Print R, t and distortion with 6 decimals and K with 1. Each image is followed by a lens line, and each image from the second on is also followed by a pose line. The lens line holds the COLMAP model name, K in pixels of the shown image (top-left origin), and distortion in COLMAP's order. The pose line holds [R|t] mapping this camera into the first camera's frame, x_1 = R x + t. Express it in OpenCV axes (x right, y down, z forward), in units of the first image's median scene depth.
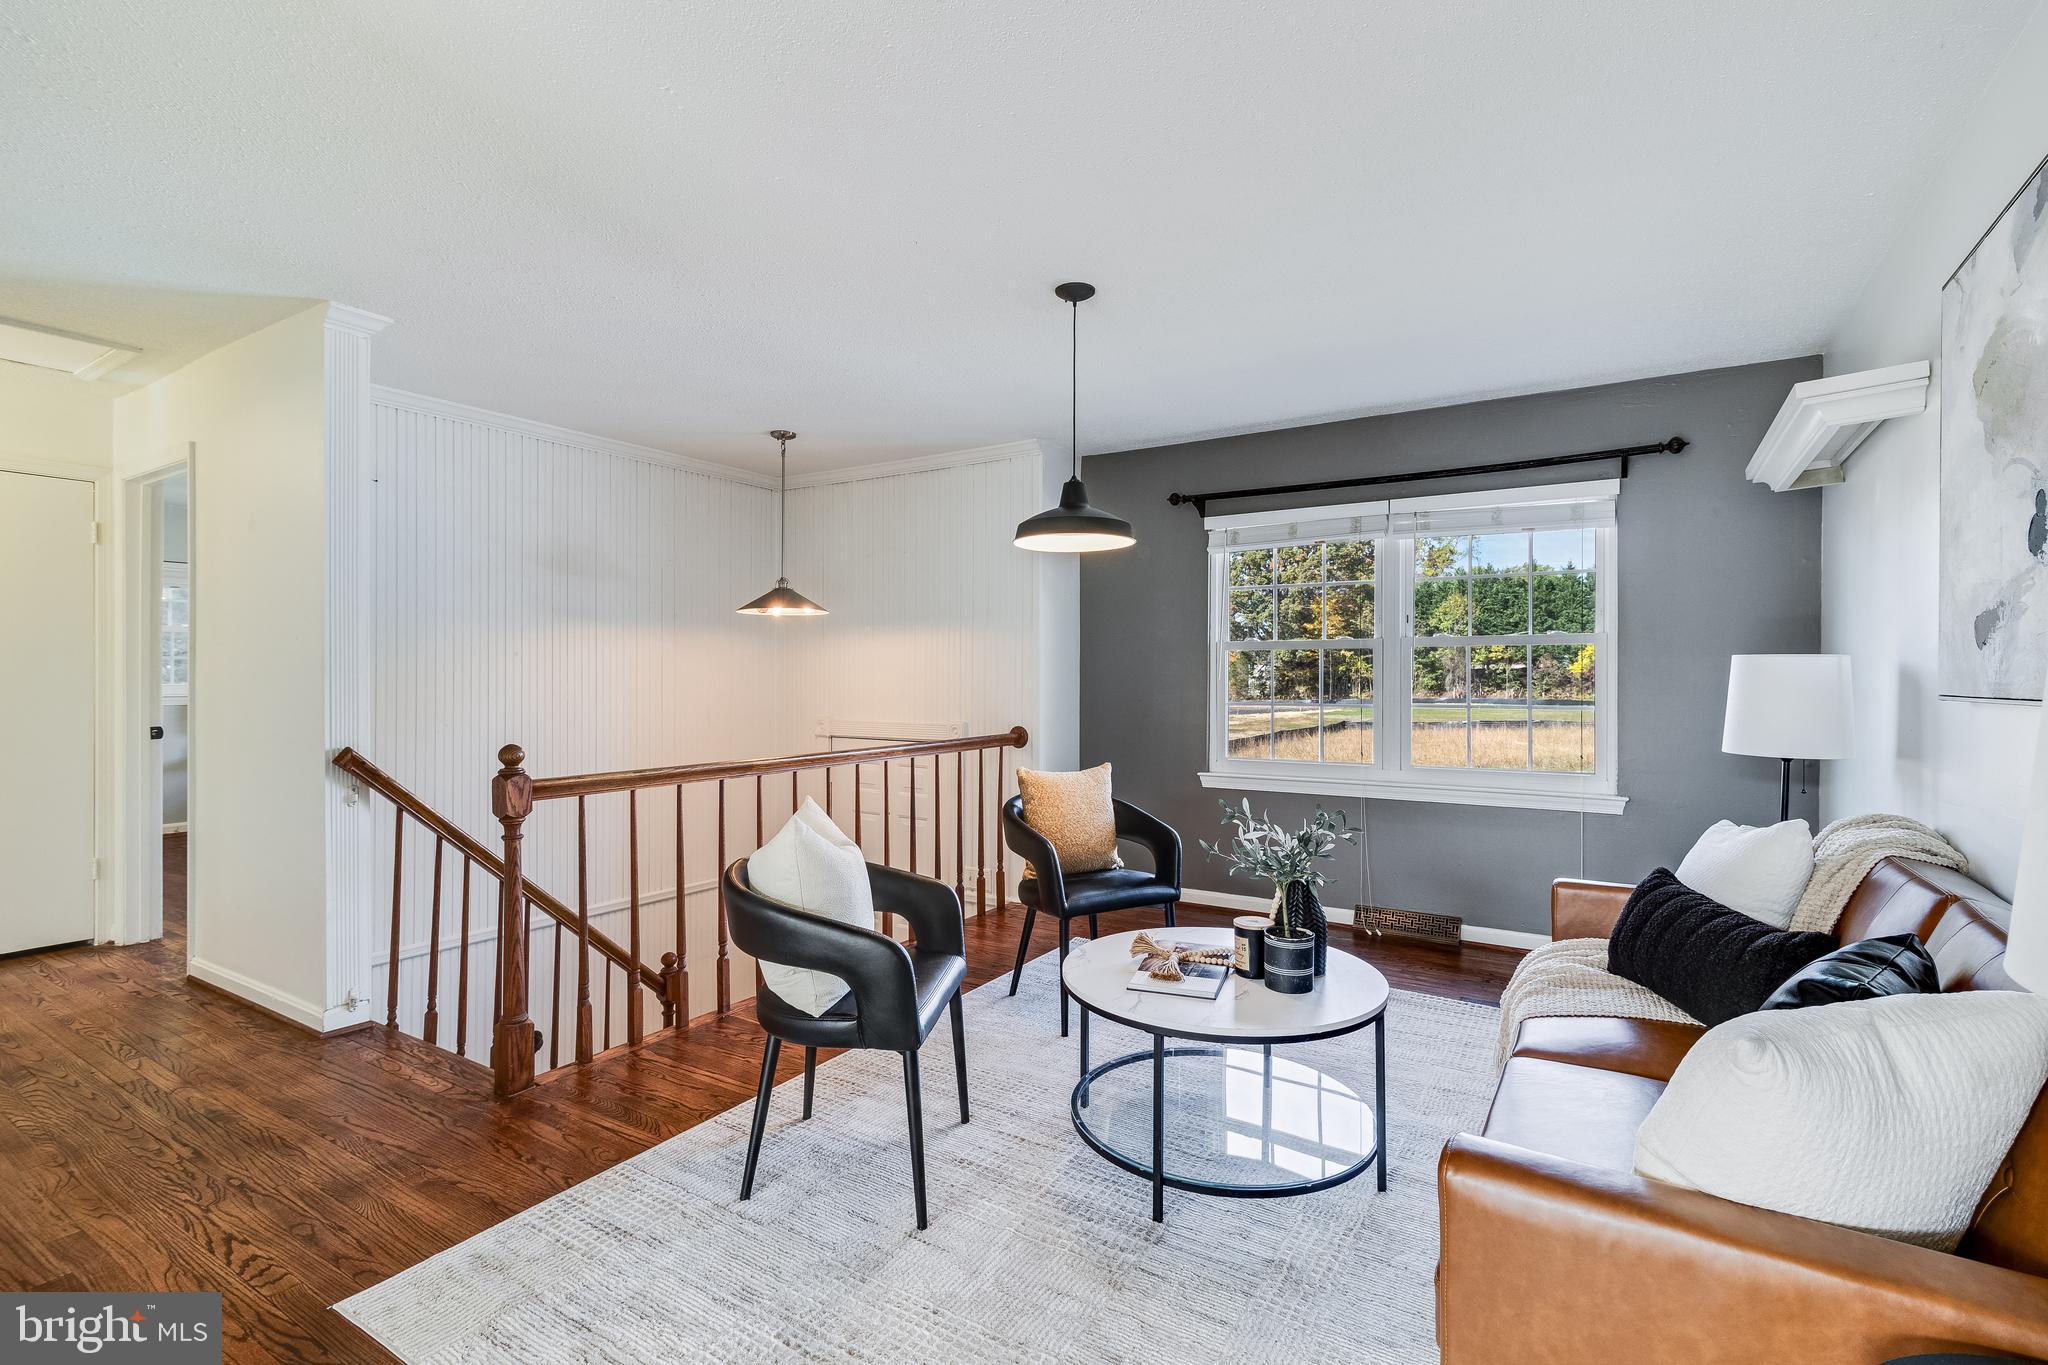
lens RADIAL K [[942.0, 0, 1027.1], [0, 942.0, 673.1], [0, 0, 1]] dist [0.004640, 0.000376]
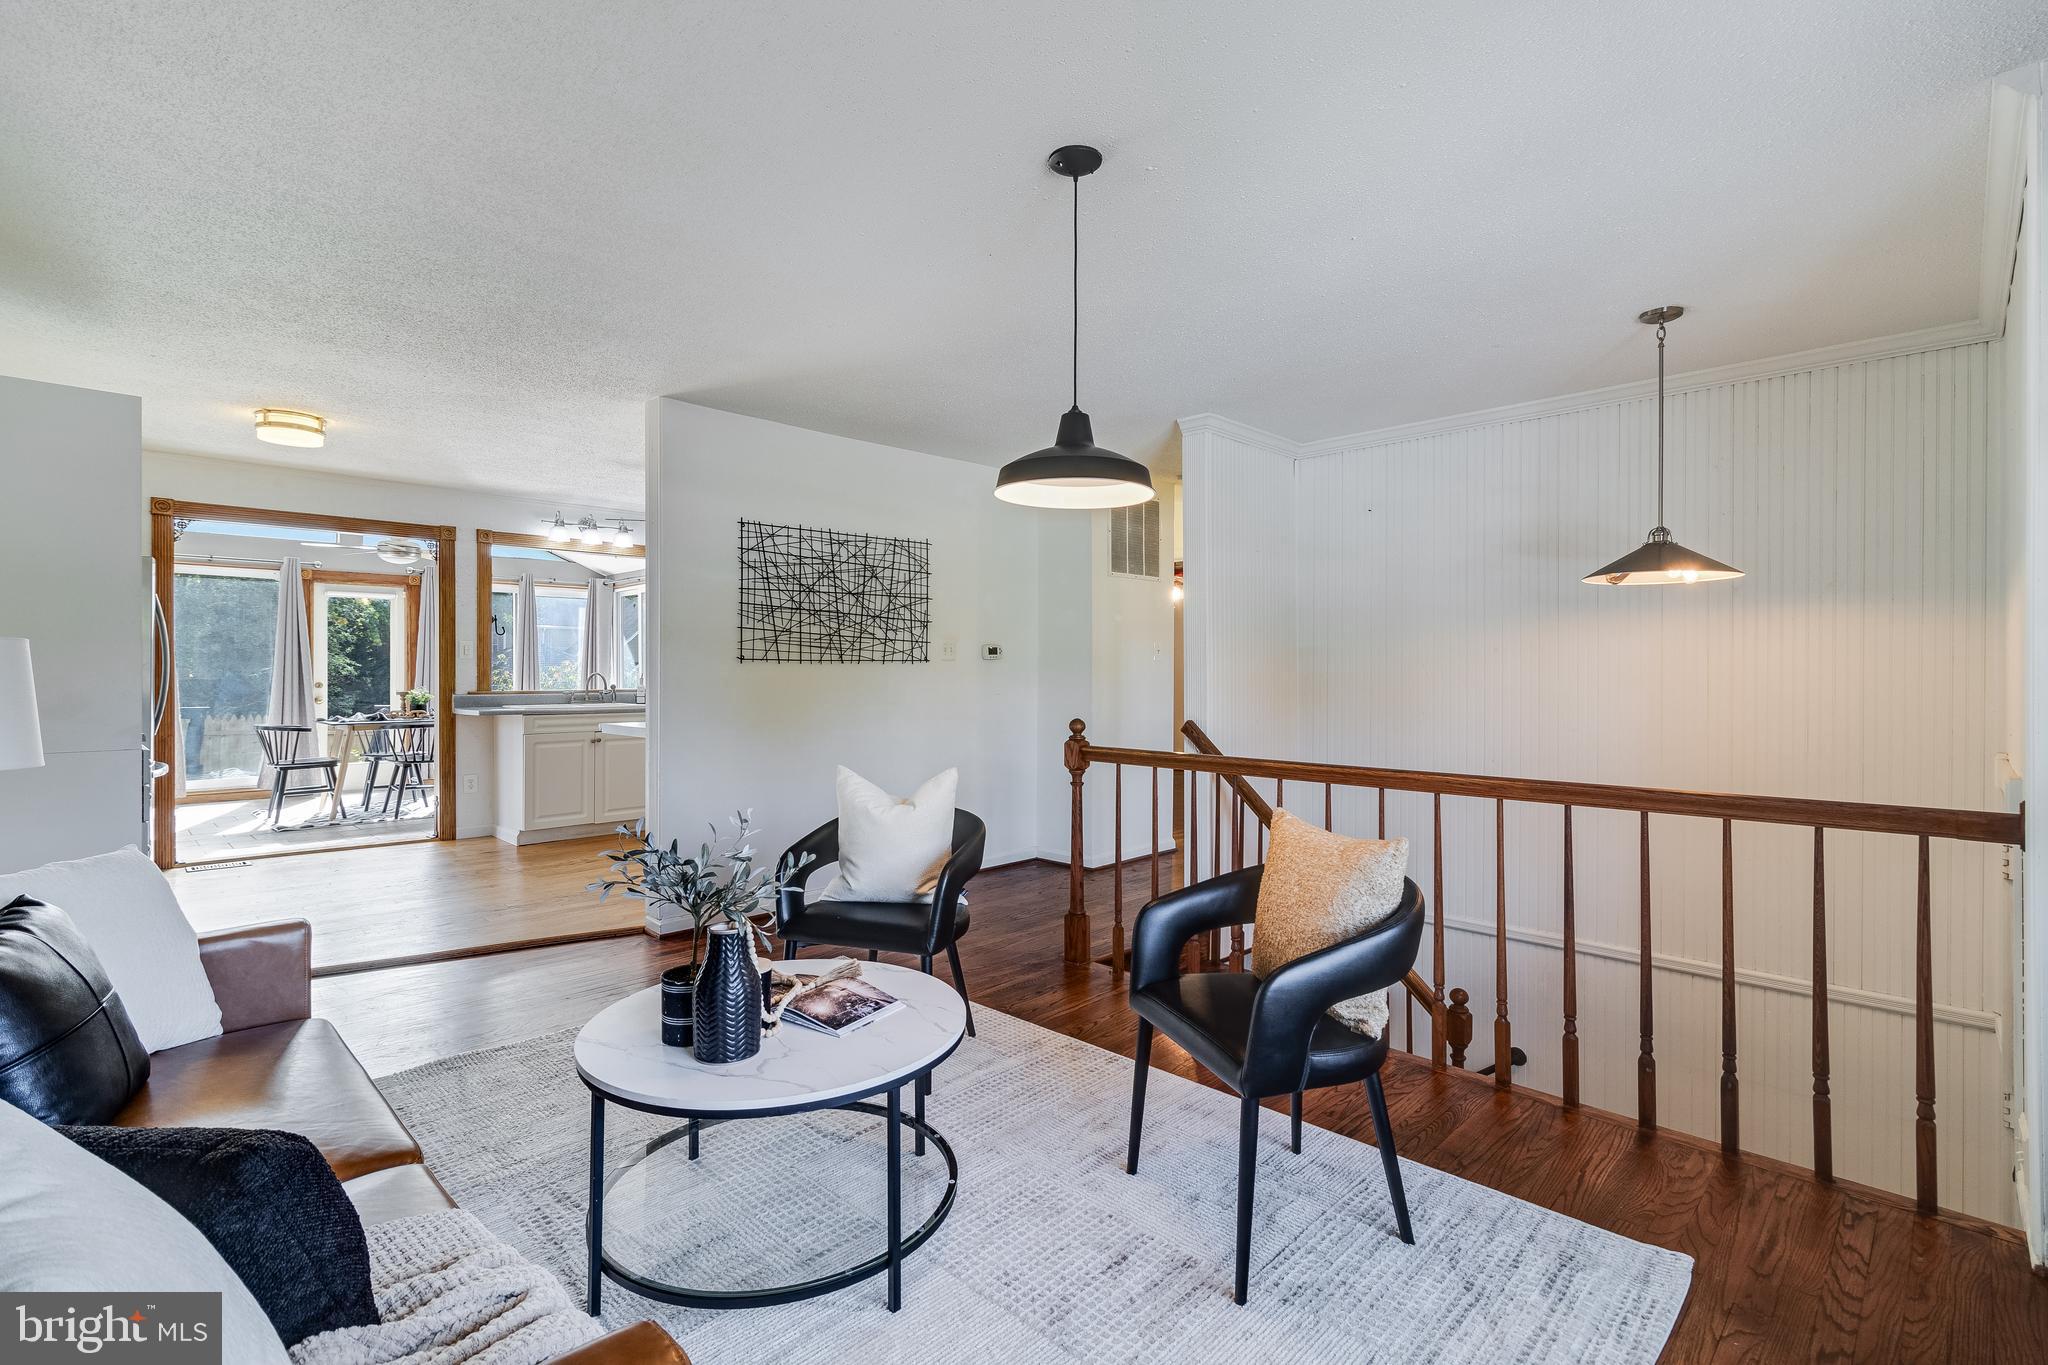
lens RADIAL K [[969.2, 0, 1034.4], [0, 969.2, 673.7], [0, 0, 1]] dist [0.001129, 0.000267]
pose [[-0.195639, 0.001371, -0.980675, 0.806112], [-0.000072, 0.999999, 0.001412, 0.004698], [0.980676, 0.000347, -0.195639, 1.084243]]
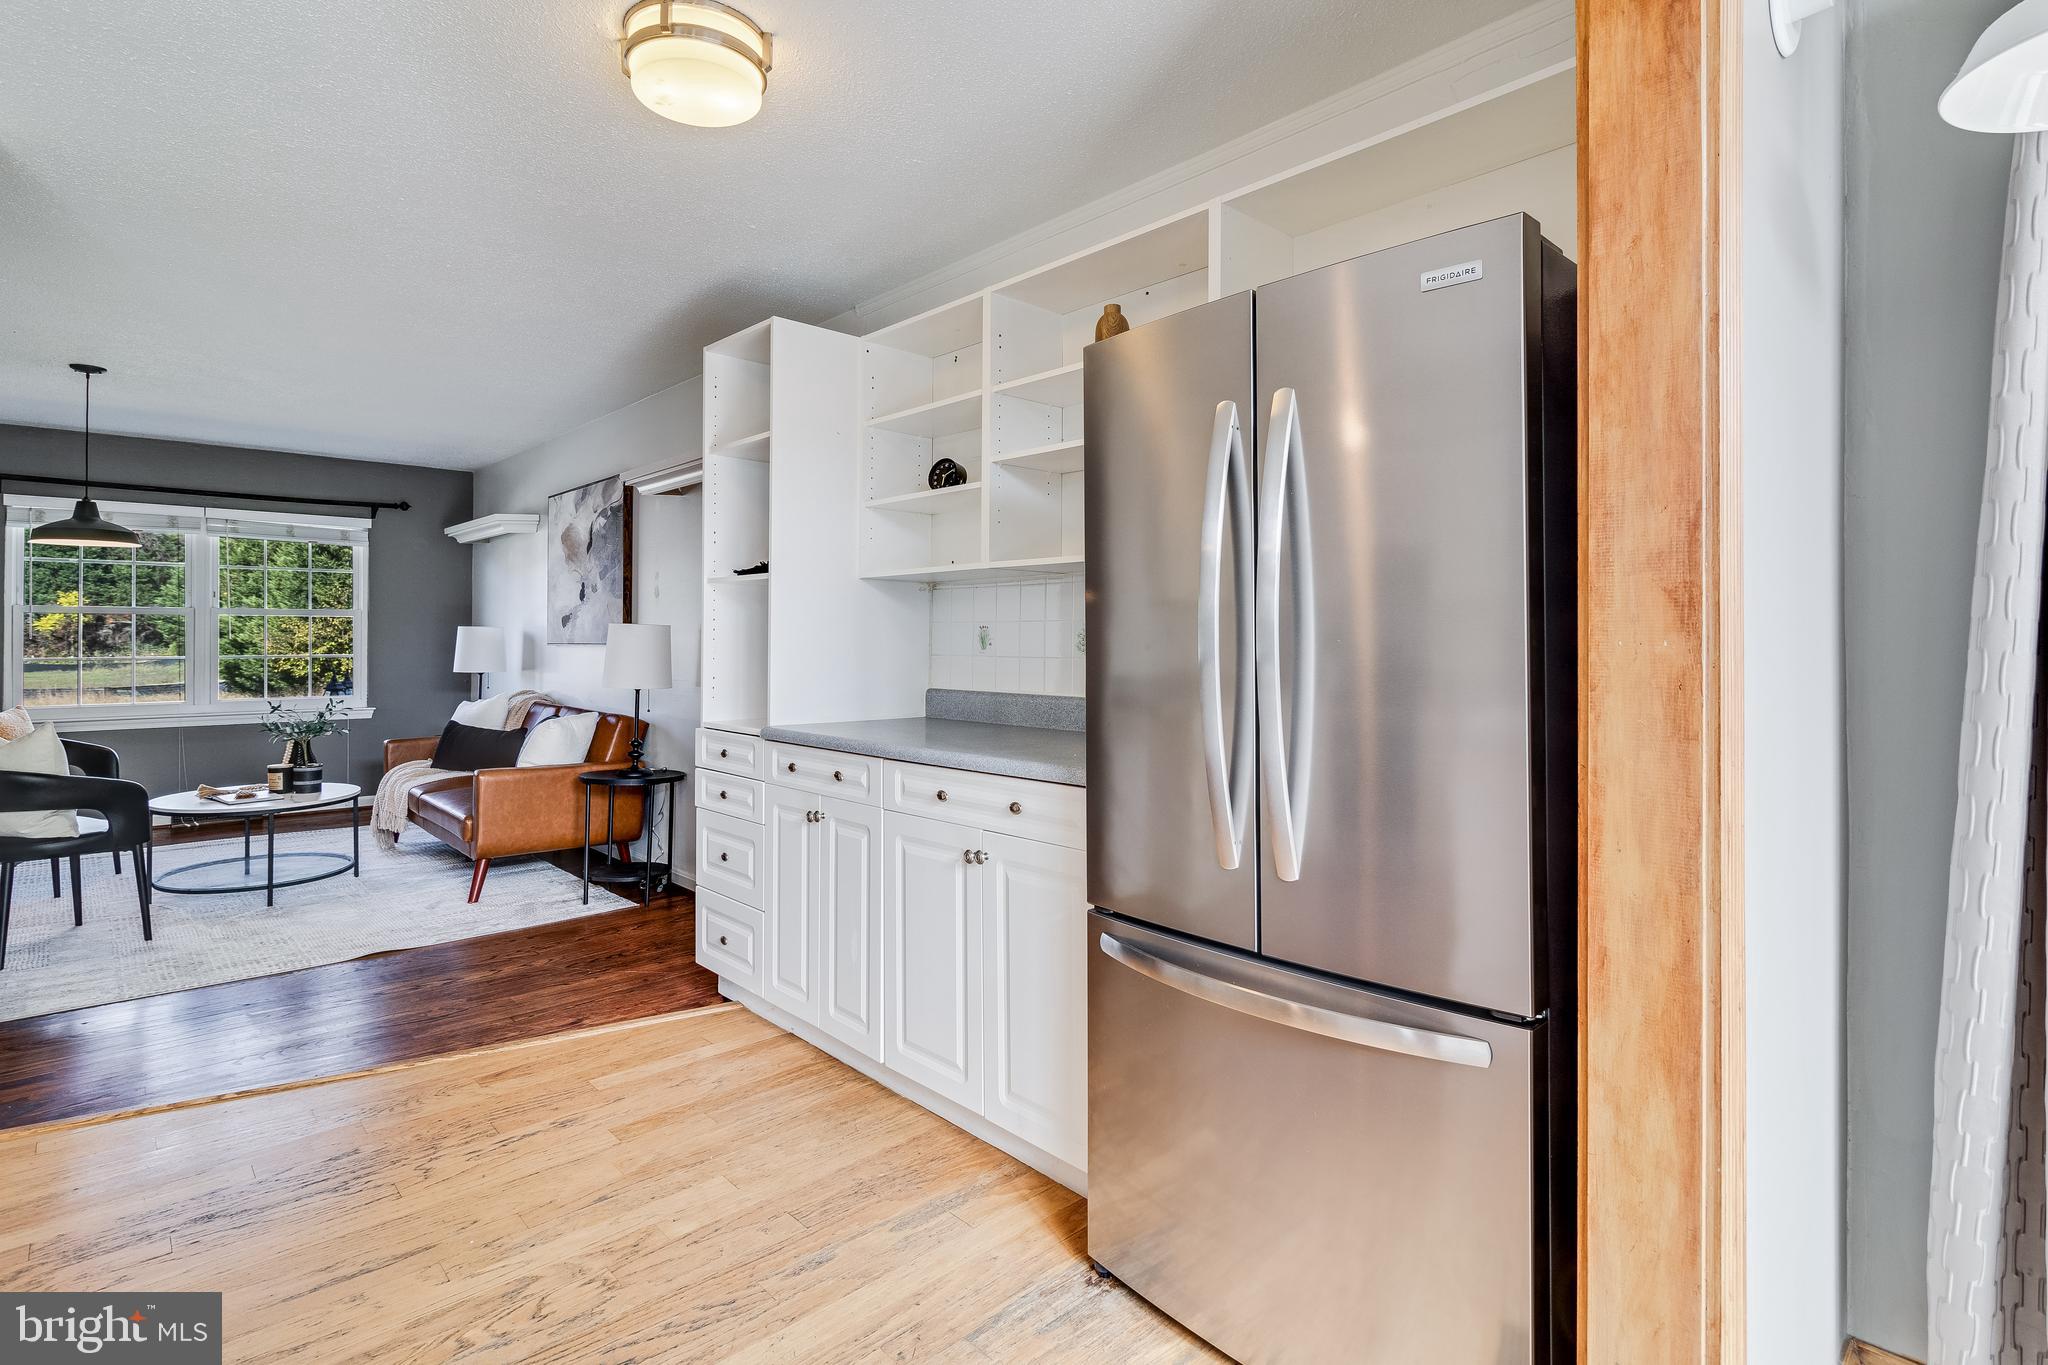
lens RADIAL K [[997.5, 0, 1032.2], [0, 997.5, 636.4], [0, 0, 1]] dist [0.003313, 0.000432]
pose [[0.247029, -0.001829, 0.969006, -1.049520], [-0.003349, 0.999991, 0.002741, -0.006329], [-0.969002, -0.003923, 0.247020, -0.759650]]
